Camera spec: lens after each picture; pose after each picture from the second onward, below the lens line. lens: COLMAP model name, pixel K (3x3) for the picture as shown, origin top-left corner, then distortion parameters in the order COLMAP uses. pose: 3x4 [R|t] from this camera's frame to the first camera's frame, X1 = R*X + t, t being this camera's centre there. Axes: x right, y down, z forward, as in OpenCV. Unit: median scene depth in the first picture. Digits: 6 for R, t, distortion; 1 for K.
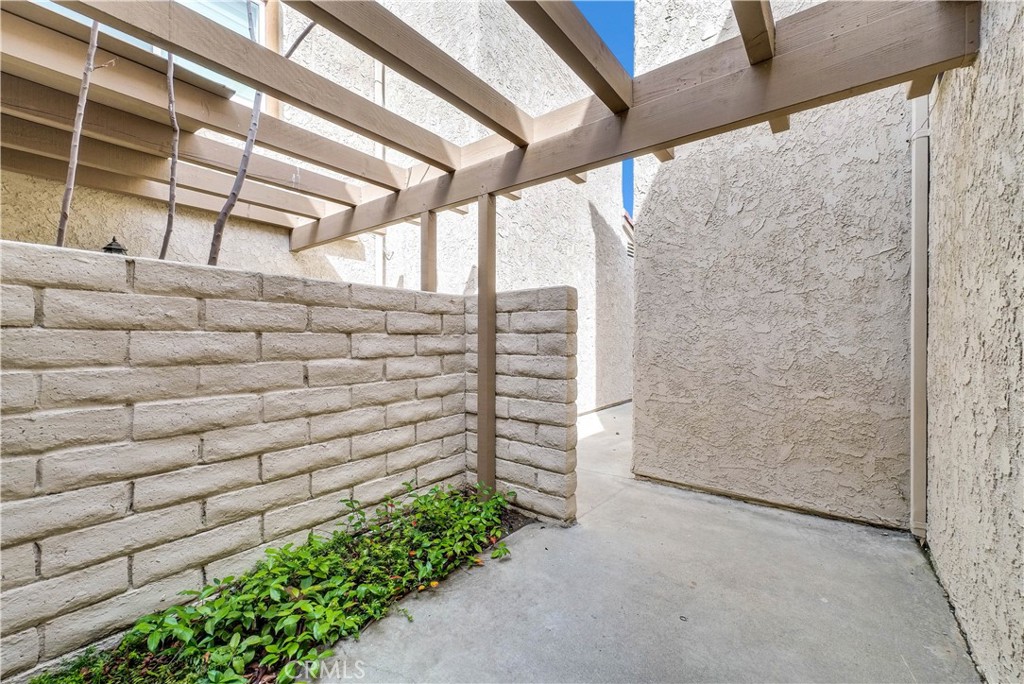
lens RADIAL K [[415.9, 0, 508.7], [0, 415.9, 345.2], [0, 0, 1]] dist [-0.001615, -0.000096]
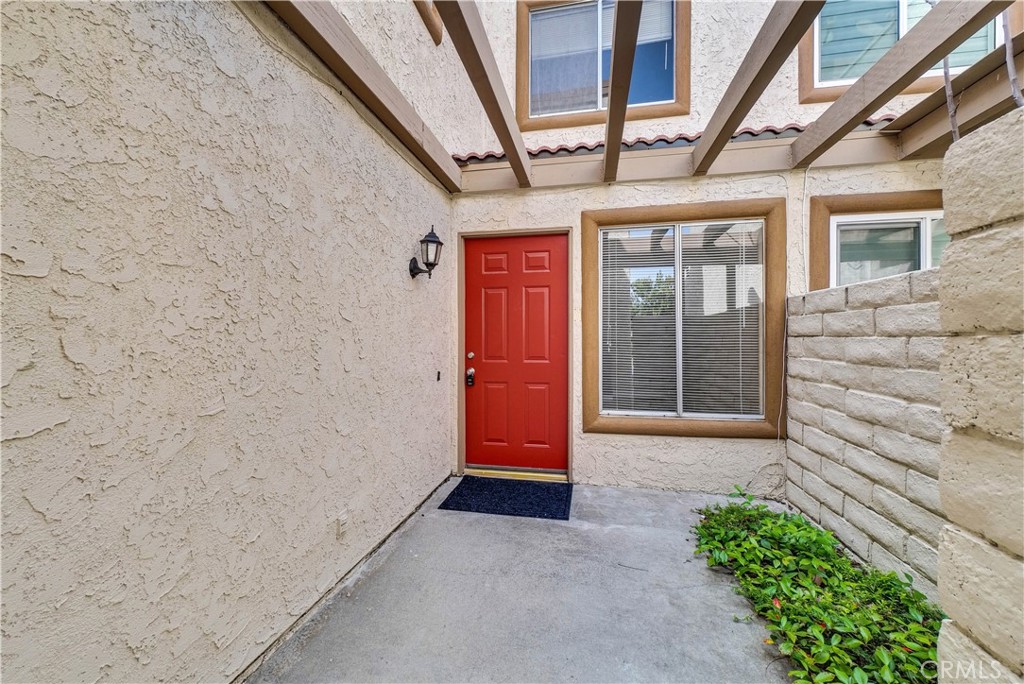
lens RADIAL K [[418.9, 0, 509.9], [0, 418.9, 339.5], [0, 0, 1]] dist [-0.000814, -0.001667]
pose [[-0.892382, 0.000464, -0.451280, 0.663220], [-0.007808, 0.999834, 0.016468, -0.035861], [0.451213, 0.018219, -0.892230, 1.516113]]
